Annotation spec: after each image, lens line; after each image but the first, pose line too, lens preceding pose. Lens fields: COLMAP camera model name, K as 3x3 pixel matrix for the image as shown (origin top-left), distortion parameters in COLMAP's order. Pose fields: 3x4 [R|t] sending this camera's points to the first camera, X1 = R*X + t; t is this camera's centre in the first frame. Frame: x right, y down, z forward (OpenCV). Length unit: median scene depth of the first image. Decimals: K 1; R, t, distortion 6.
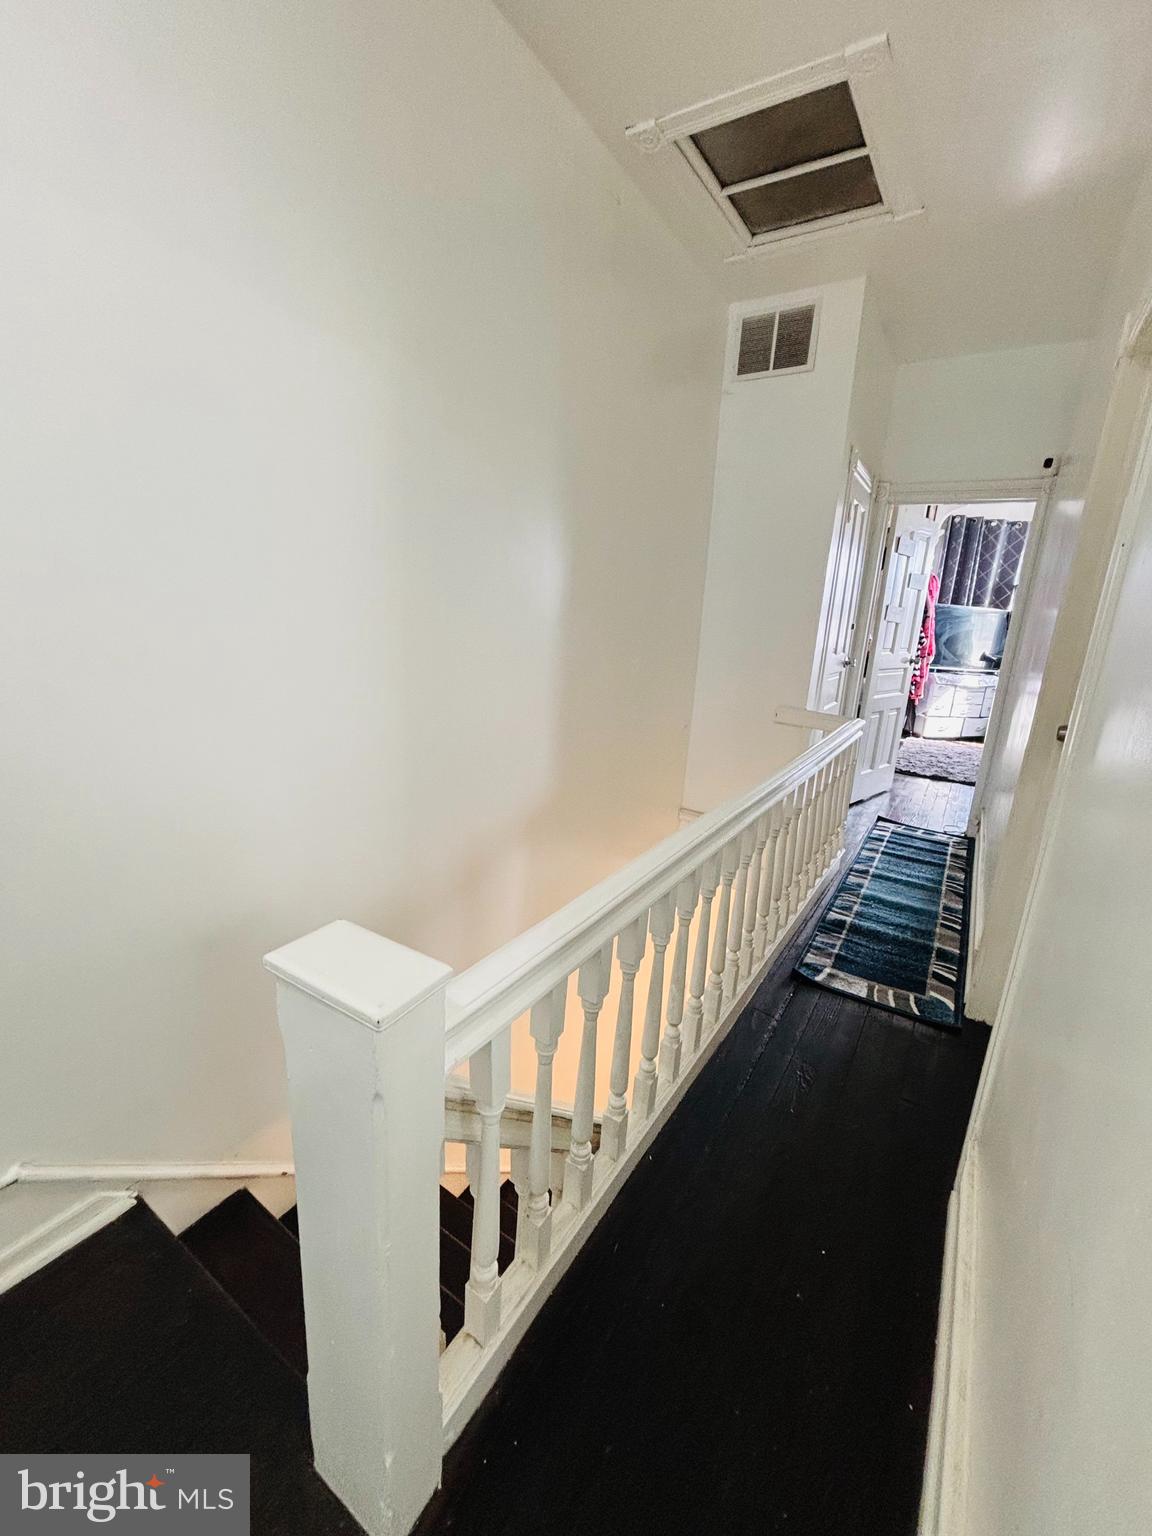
lens RADIAL K [[616.8, 0, 577.6], [0, 616.8, 760.0], [0, 0, 1]] dist [-0.001131, 0.000006]
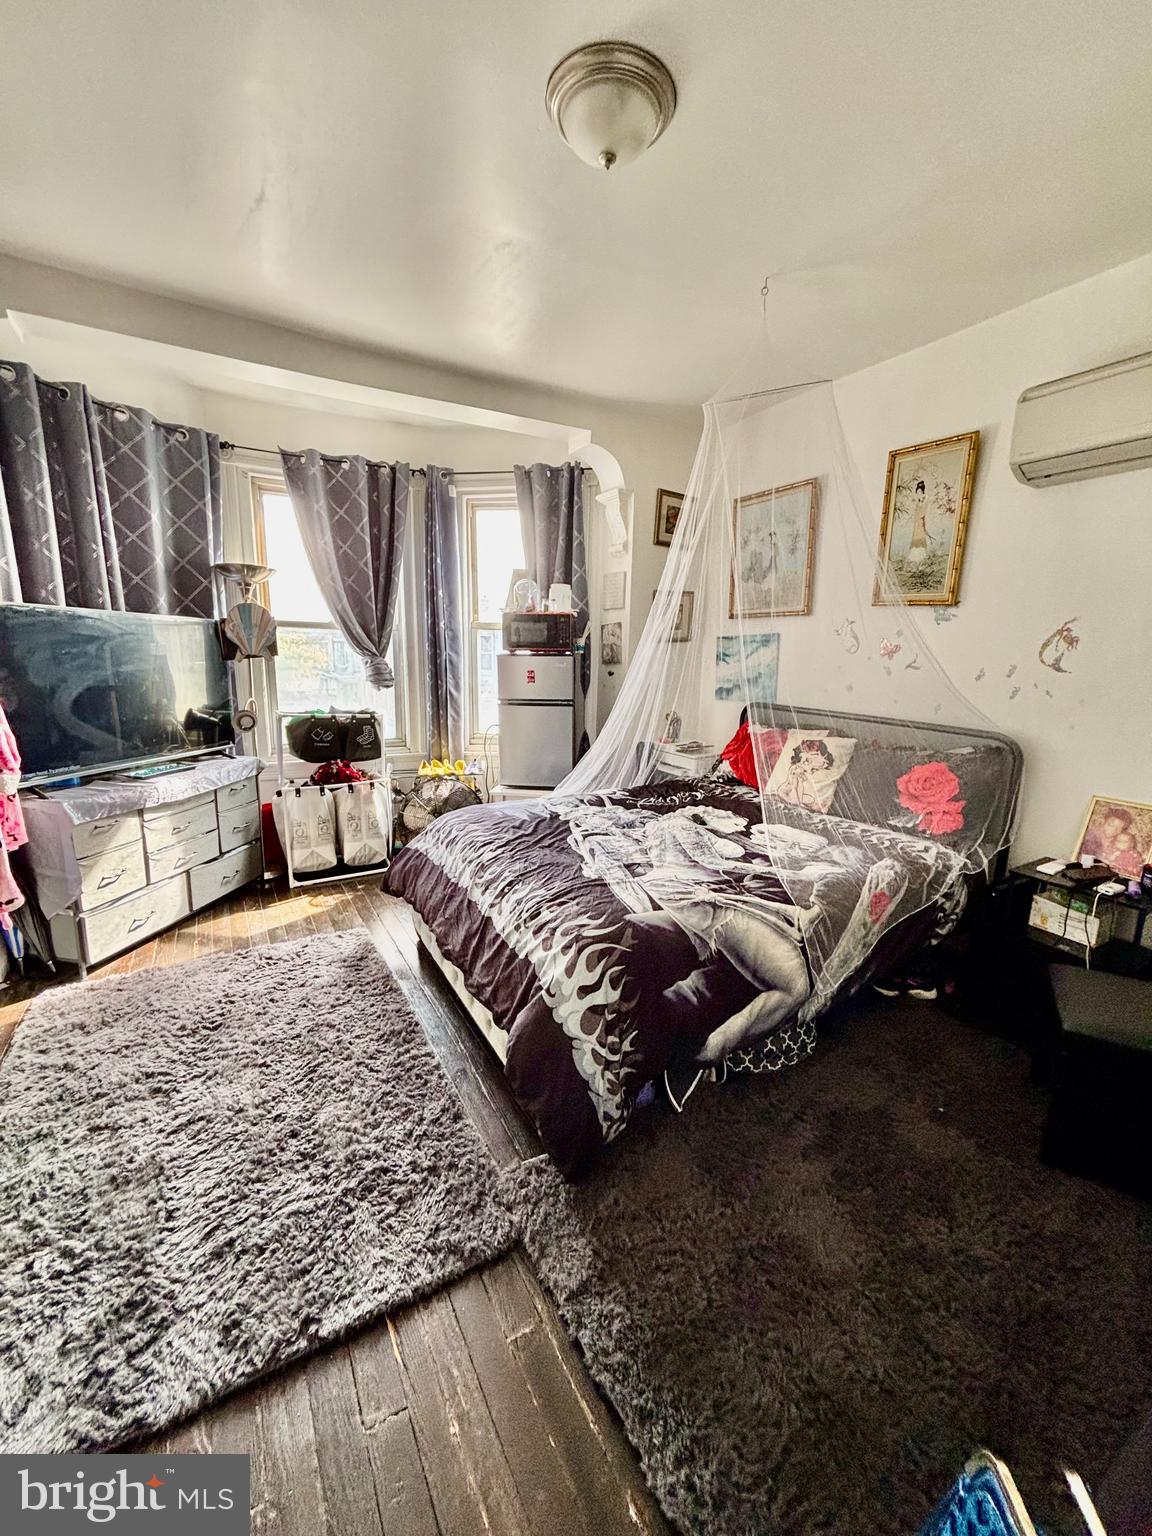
lens RADIAL K [[616.8, 0, 575.1], [0, 616.8, 767.6], [0, 0, 1]] dist [-0.001131, 0.000006]
pose [[0.459246, -0.215428, 0.861791, 0.398568], [0.217823, 0.967839, 0.125861, -0.134467], [-0.861189, 0.129917, 0.491401, 0.551233]]
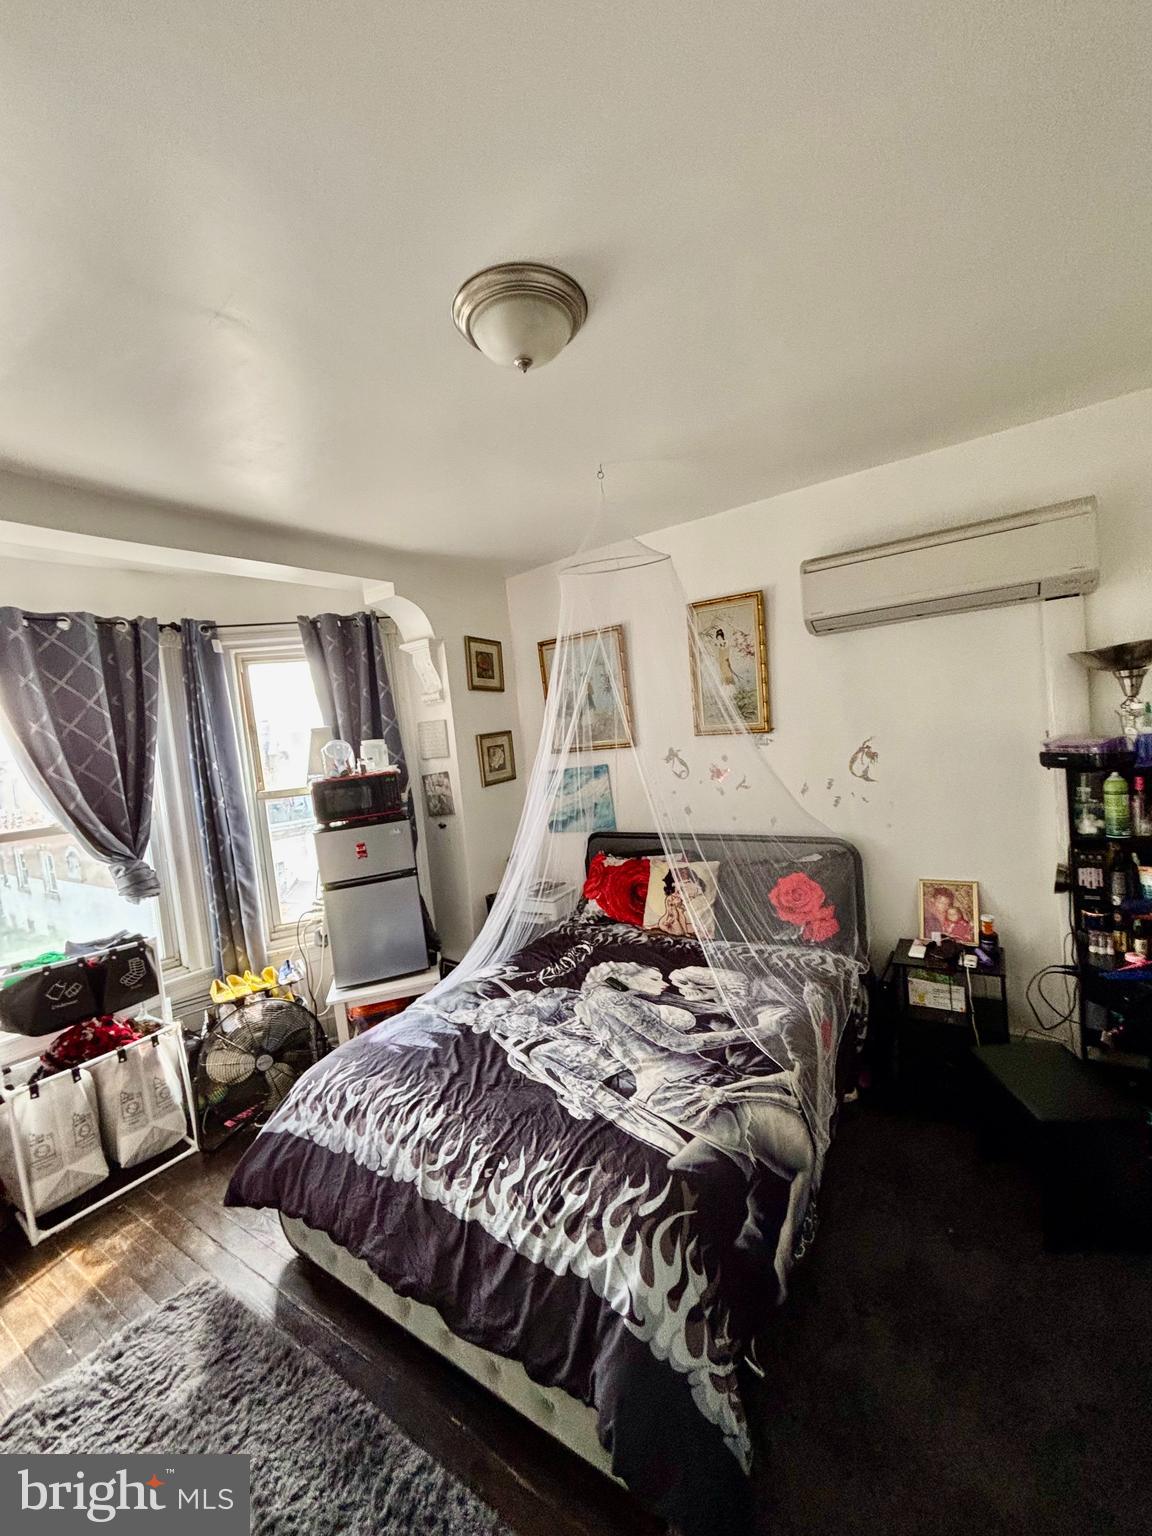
lens RADIAL K [[616.8, 0, 574.6], [0, 616.8, 768.3], [0, 0, 1]] dist [-0.001131, 0.000006]
pose [[0.024758, -0.114519, 0.993113, 0.414526], [0.337612, 0.936010, 0.099517, -0.193731], [-0.940960, 0.332823, 0.061837, 0.629282]]
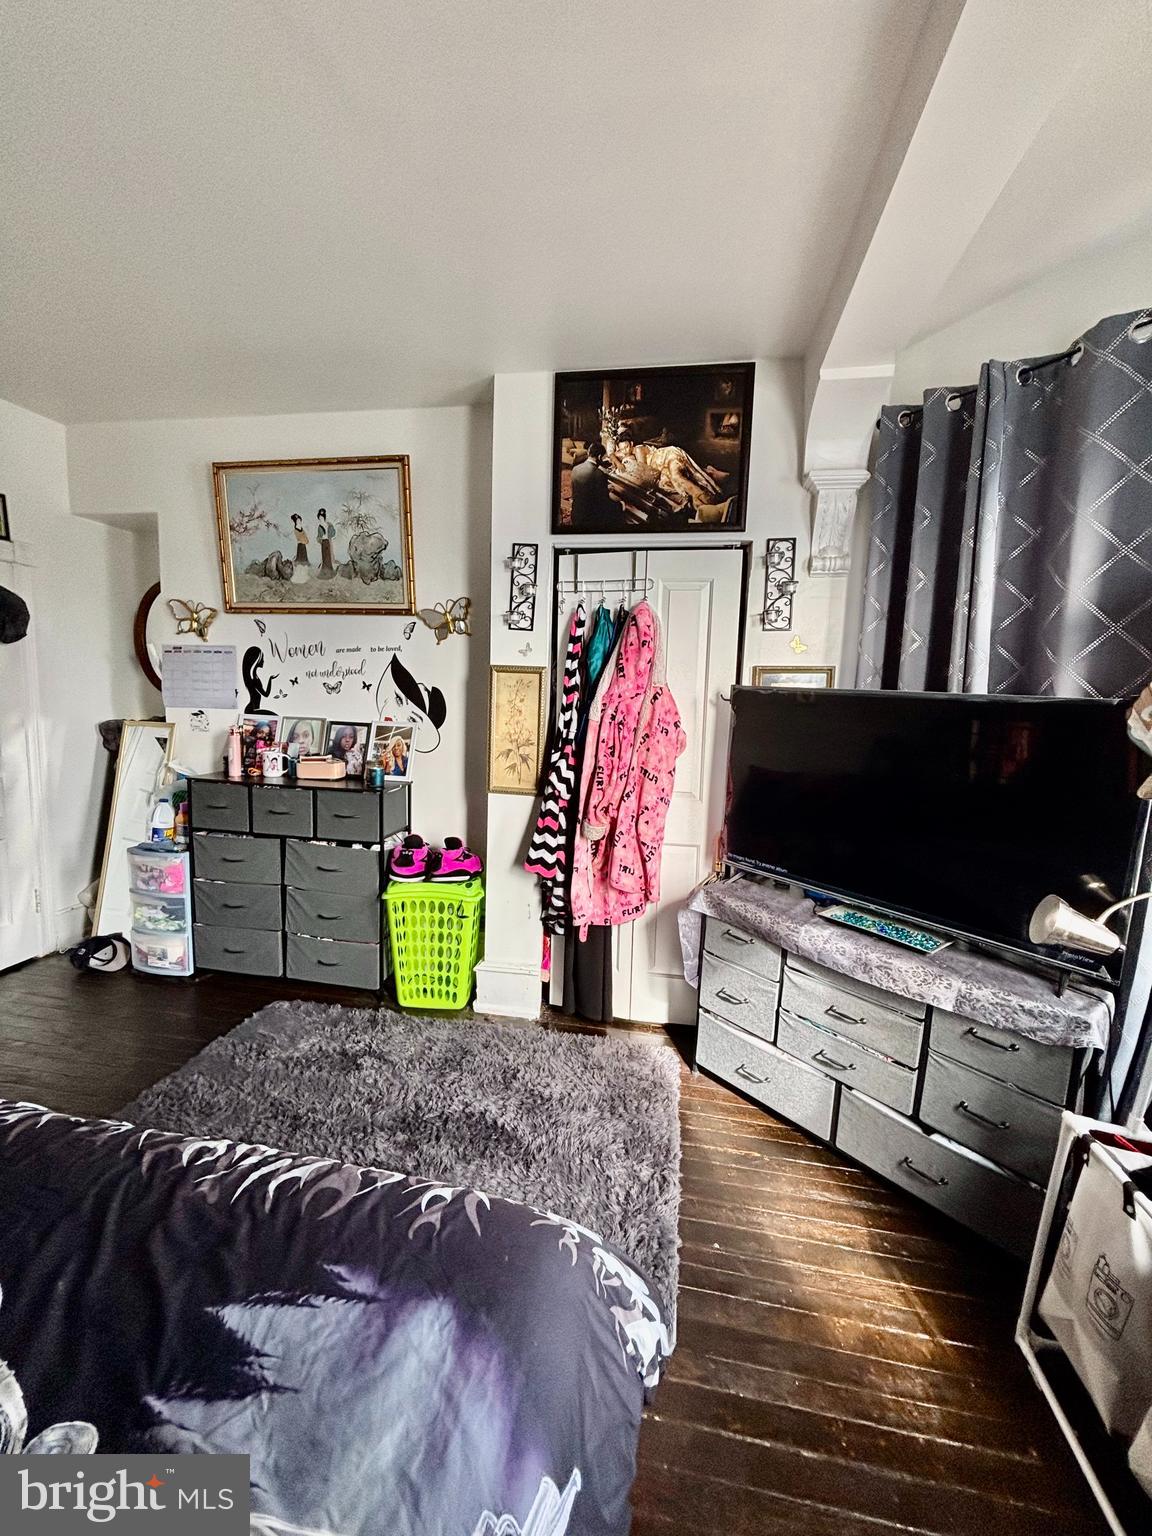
lens RADIAL K [[616.8, 0, 574.2], [0, 616.8, 766.8], [0, 0, 1]] dist [-0.001131, 0.000006]
pose [[0.384263, 0.085643, -0.919243, 0.782492], [-0.245138, 0.969412, -0.012155, -0.169479], [0.890084, 0.230012, 0.393503, 0.737537]]
